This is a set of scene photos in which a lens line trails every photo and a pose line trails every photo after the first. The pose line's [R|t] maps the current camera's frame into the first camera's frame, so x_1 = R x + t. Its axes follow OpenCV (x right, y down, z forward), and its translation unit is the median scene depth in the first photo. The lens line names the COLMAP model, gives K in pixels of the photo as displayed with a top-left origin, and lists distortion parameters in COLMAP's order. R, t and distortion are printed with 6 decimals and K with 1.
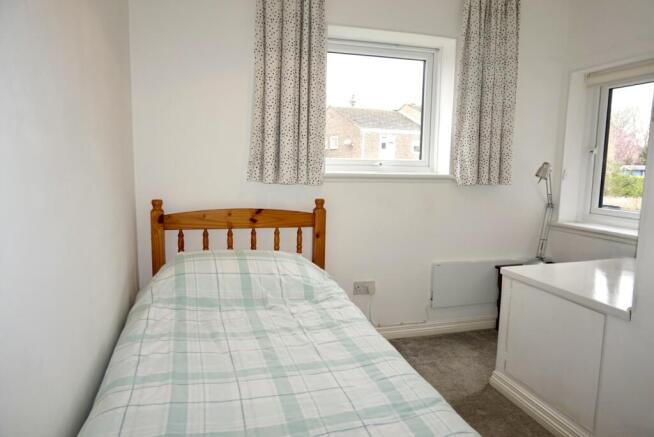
lens RADIAL K [[442.0, 0, 328.5], [0, 442.0, 218.2], [0, 0, 1]] dist [-0.025658, 0.026444]
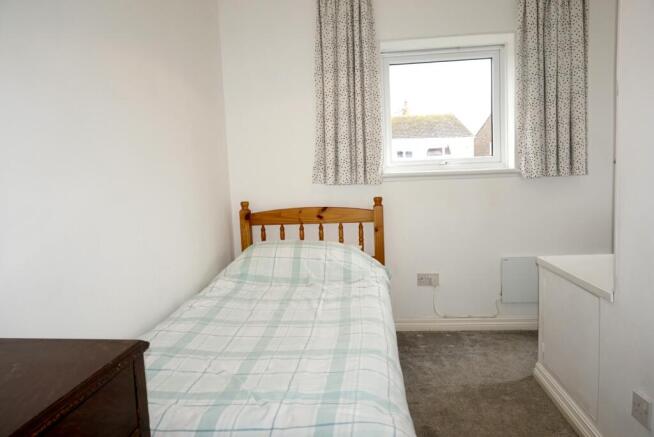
lens RADIAL K [[442.0, 0, 326.0], [0, 442.0, 216.9], [0, 0, 1]] dist [-0.025658, 0.026444]
pose [[0.927147, -0.021906, -0.374056, 0.287112], [0.011957, 0.999511, -0.028896, 0.039503], [0.374506, 0.022318, 0.926956, -0.087802]]
